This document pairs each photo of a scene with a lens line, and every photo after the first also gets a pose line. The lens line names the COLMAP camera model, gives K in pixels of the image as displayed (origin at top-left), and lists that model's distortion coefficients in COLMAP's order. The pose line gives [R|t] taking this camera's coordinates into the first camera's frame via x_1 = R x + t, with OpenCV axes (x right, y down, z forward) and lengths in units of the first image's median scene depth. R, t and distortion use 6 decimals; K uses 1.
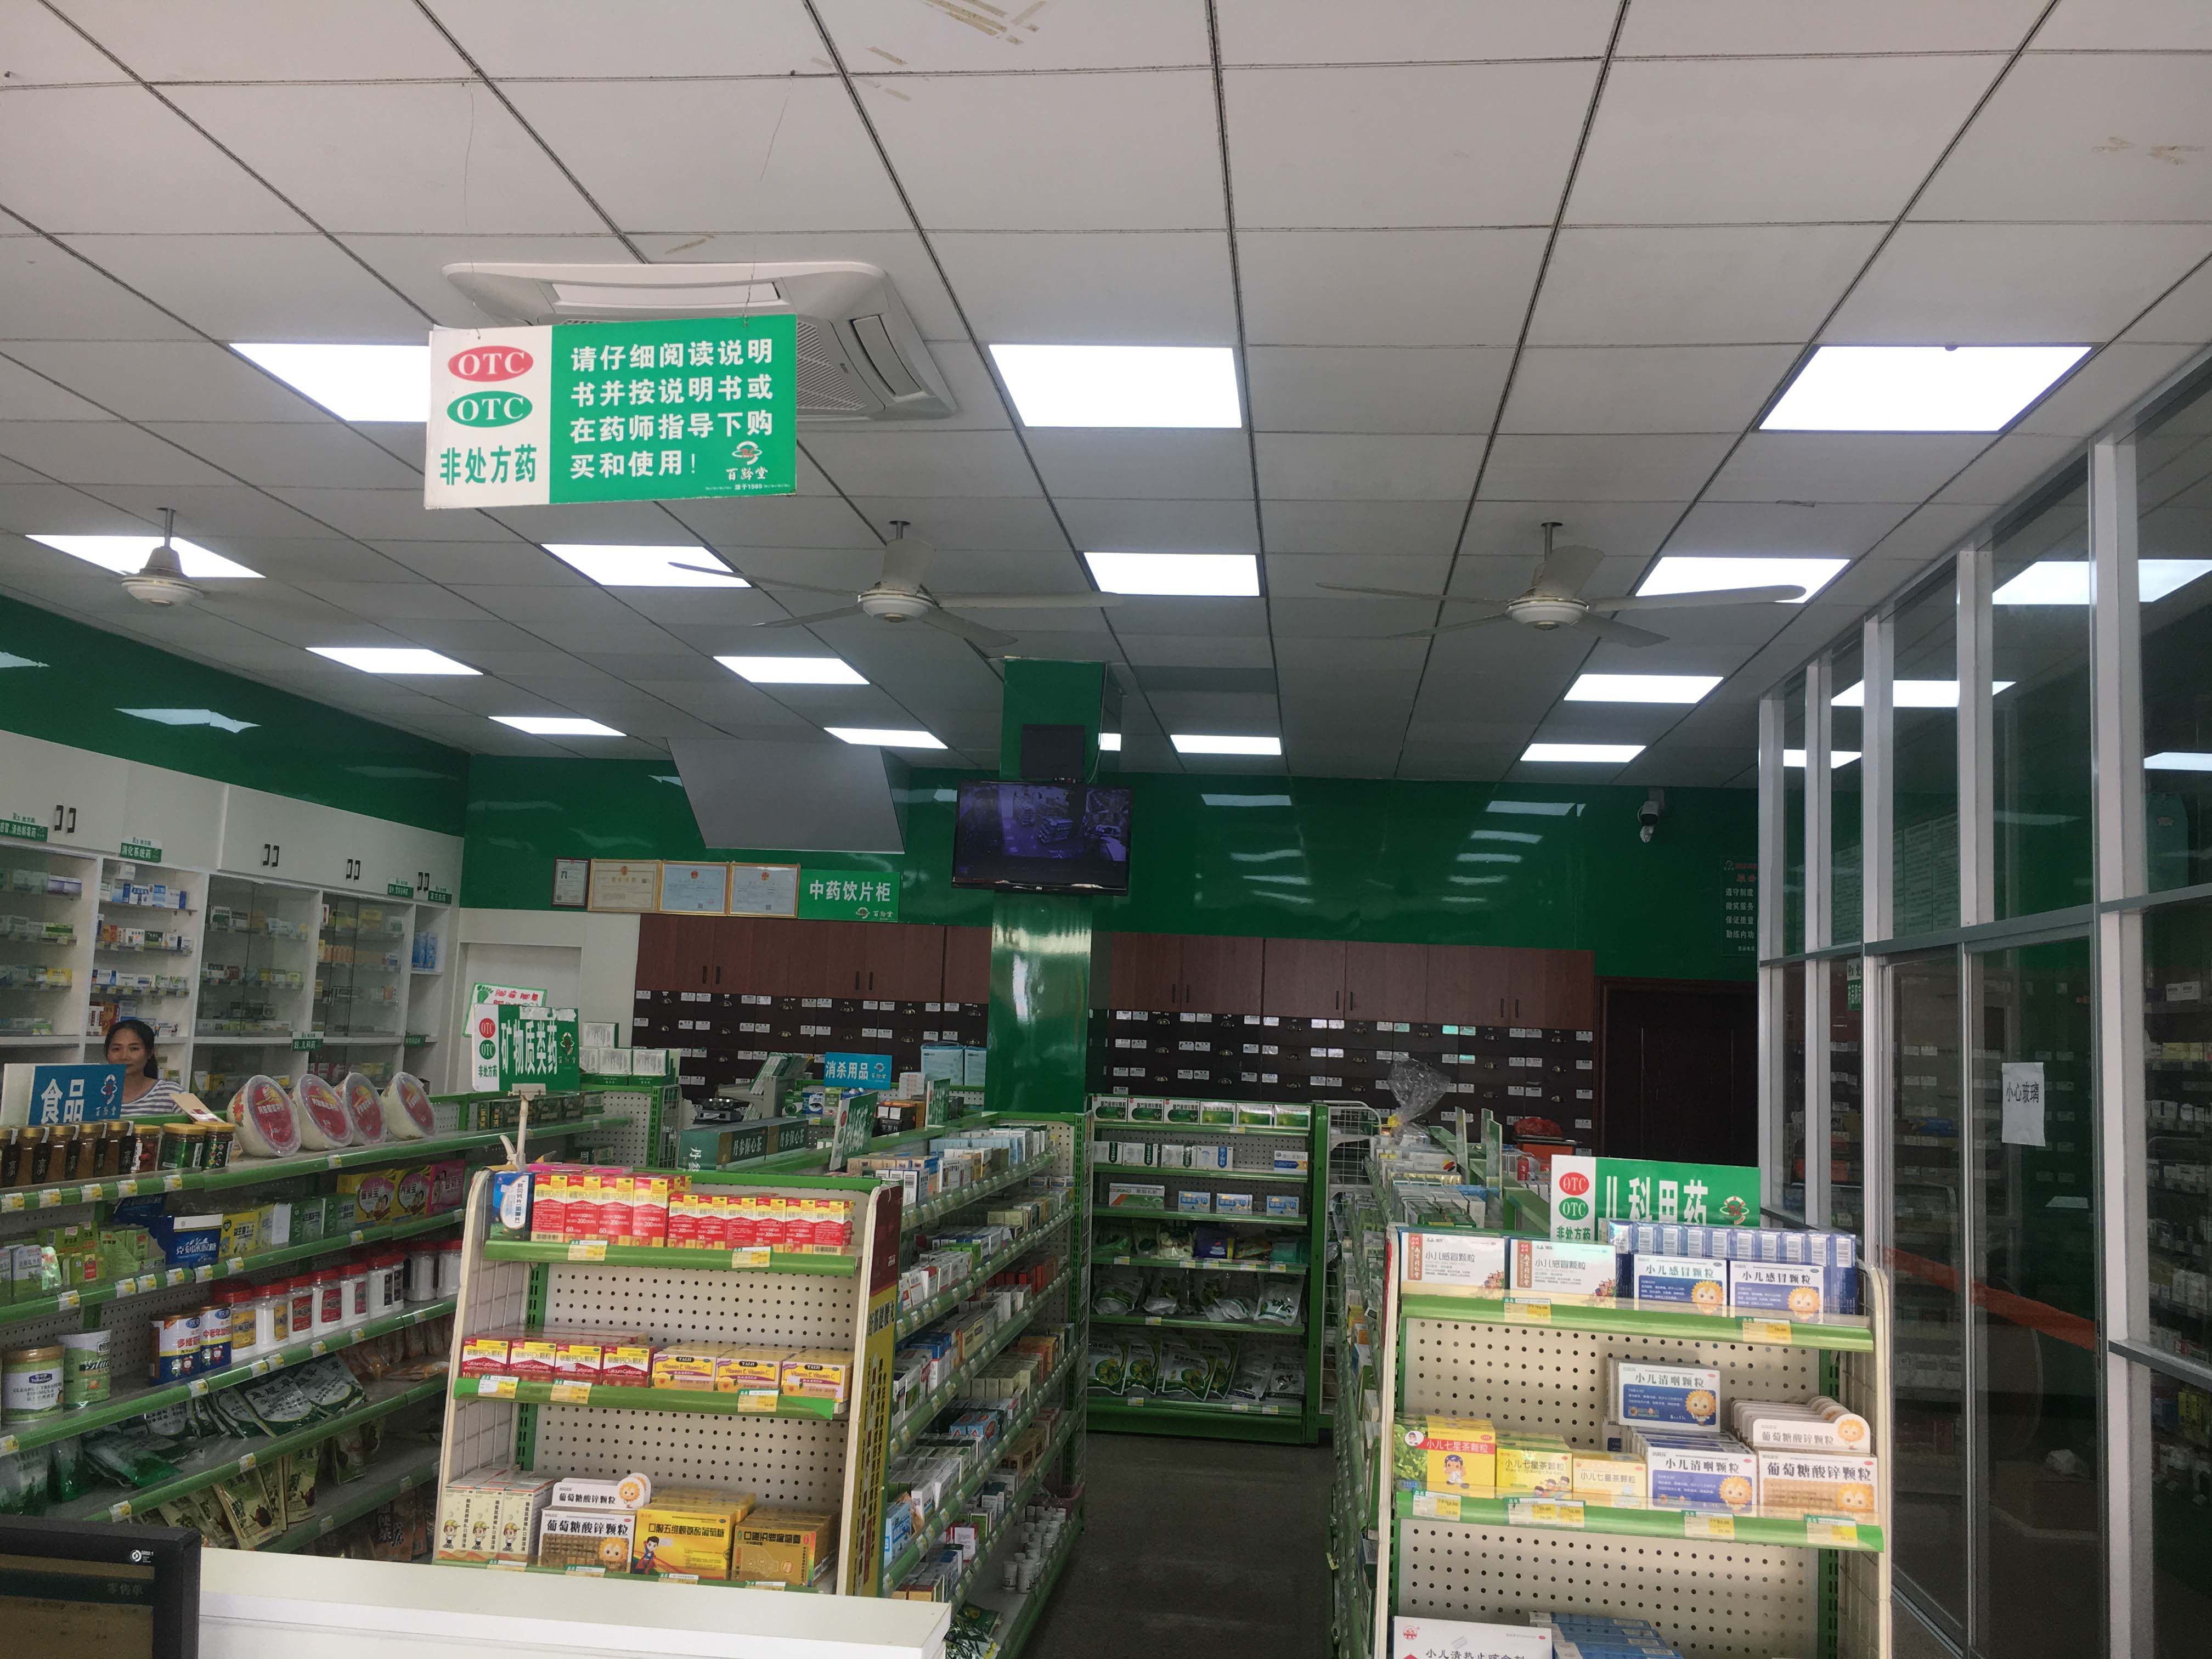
lens RADIAL K [[1900.1, 0, 1107.2], [0, 1900.1, 827.9], [0, 0, 1]] dist [0.074756, -0.109982]
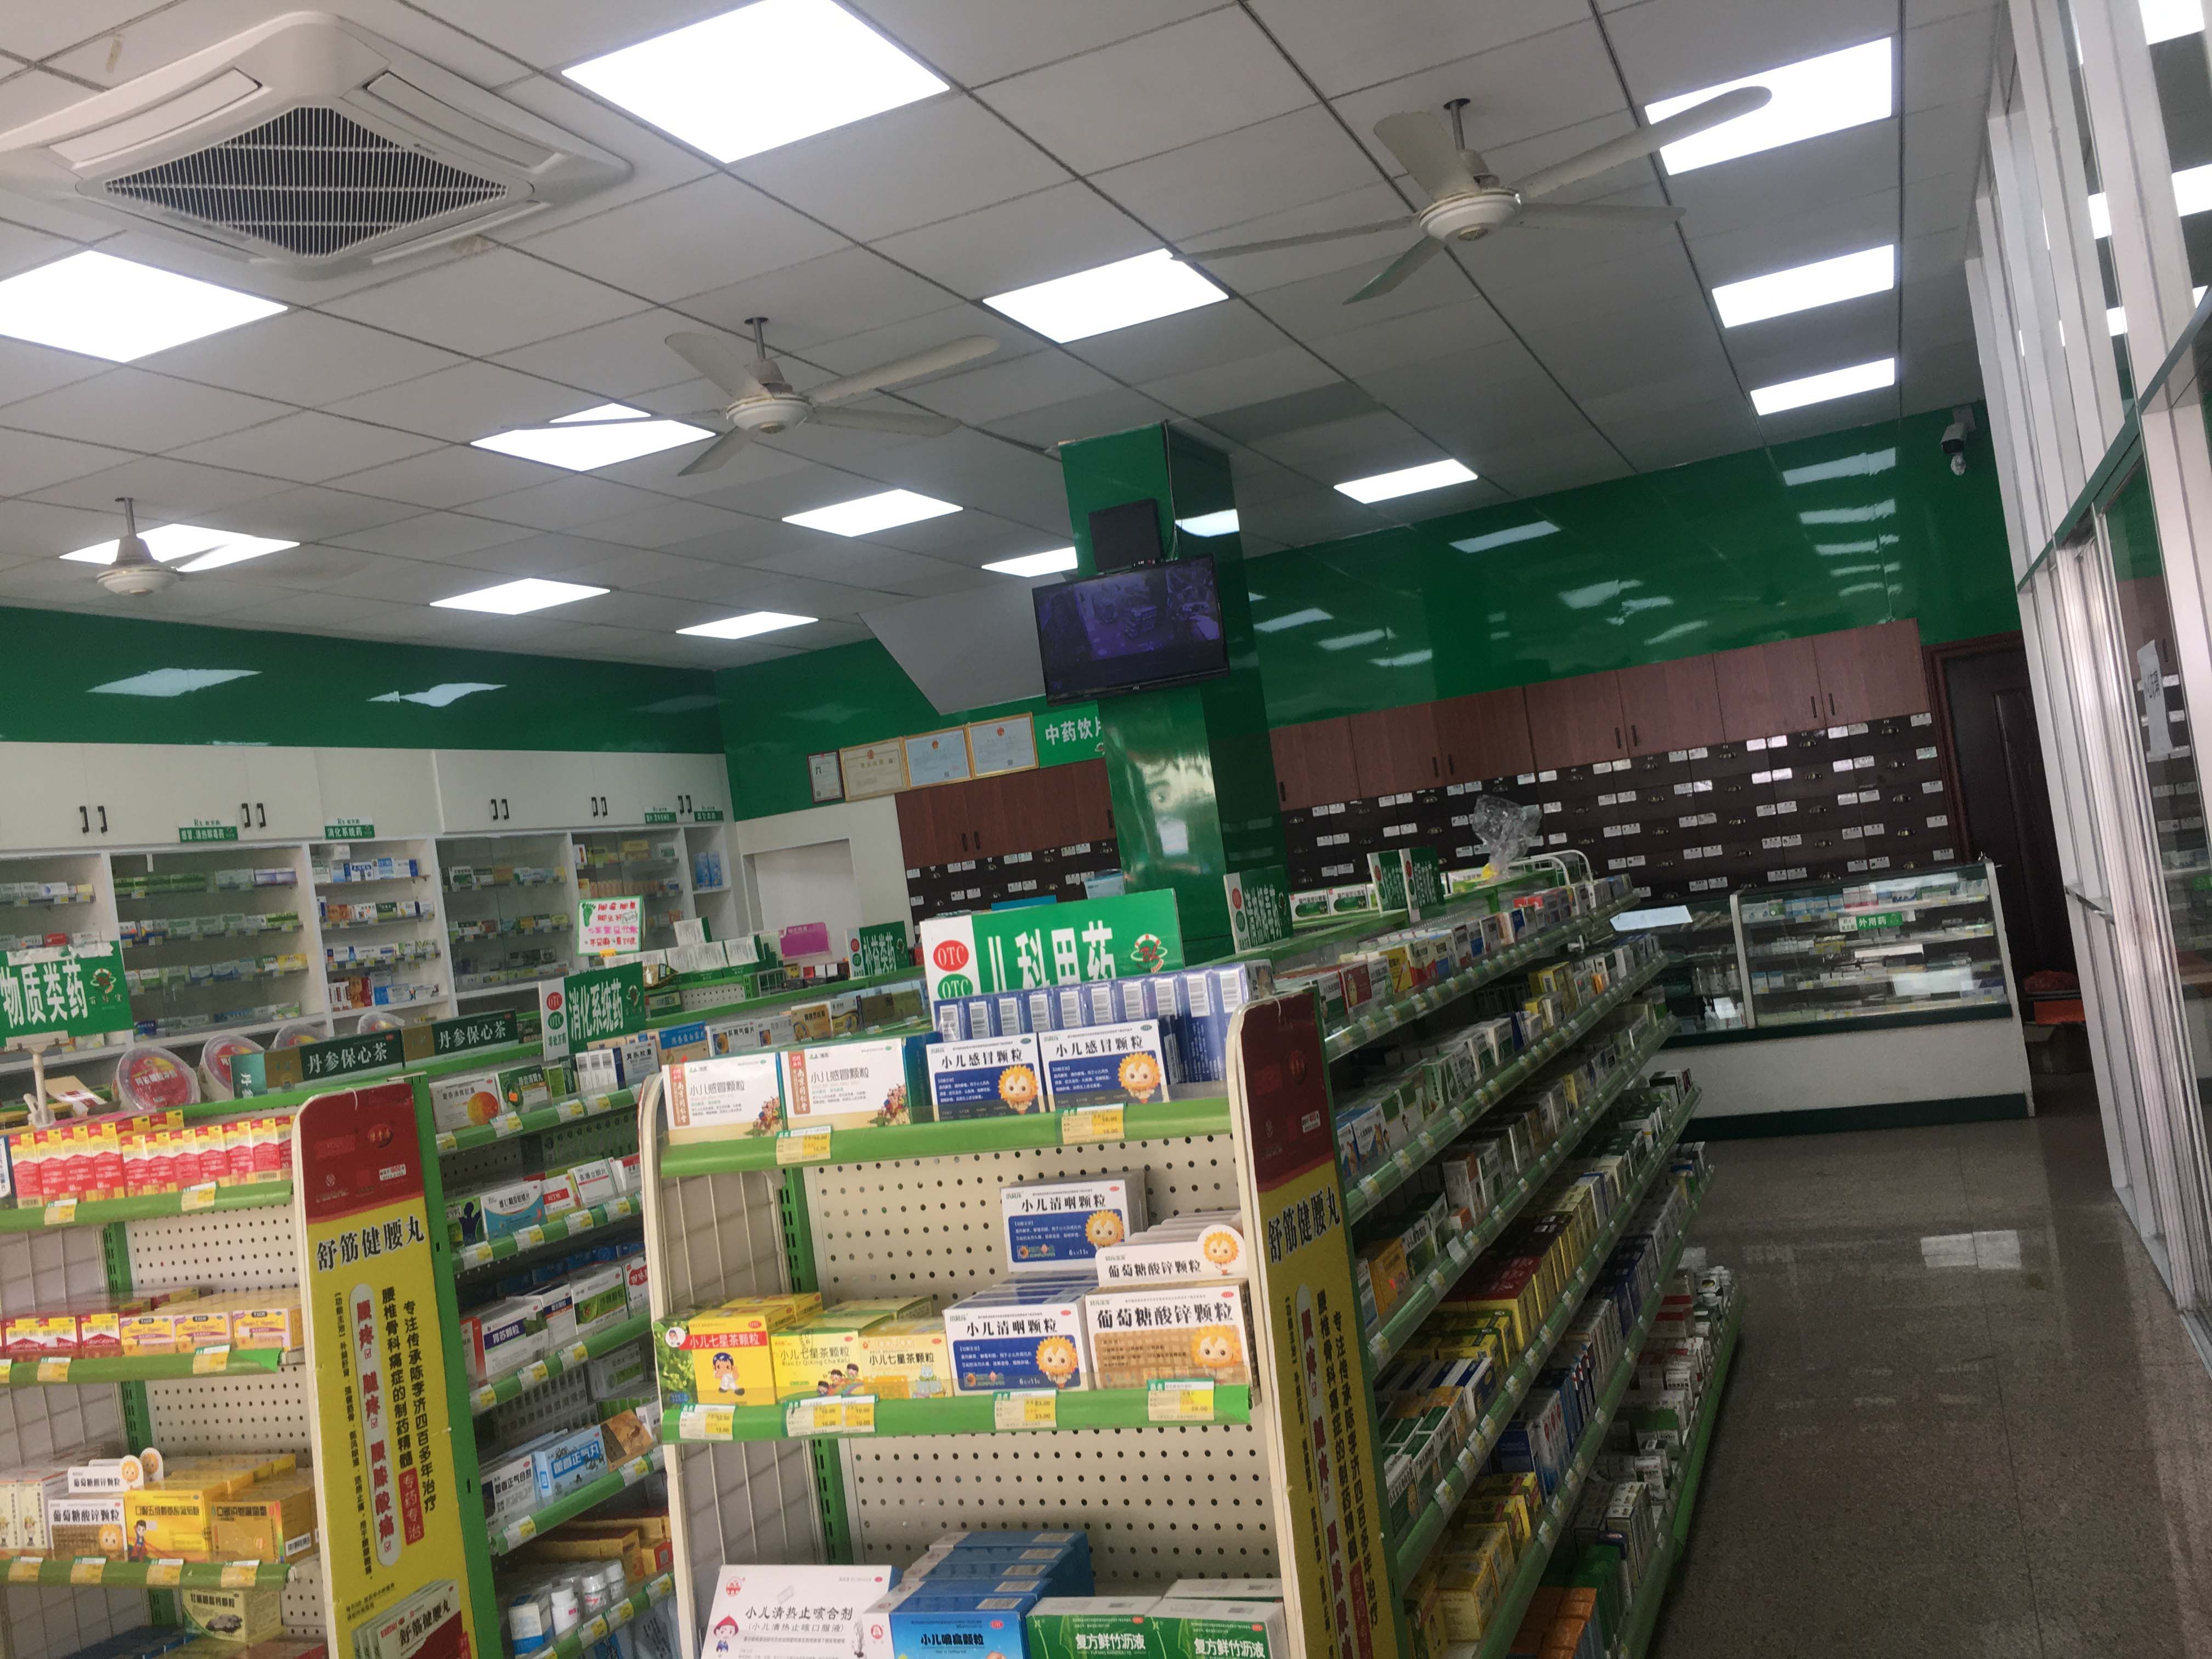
lens RADIAL K [[1900.1, 0, 1107.8], [0, 1900.1, 834.0], [0, 0, 1]] dist [0.074756, -0.109982]
pose [[0.942525, -0.187704, -0.276429, 0.302294], [0.212473, 0.975180, 0.062281, 0.064427], [0.257878, -0.117436, 0.959014, 0.193521]]
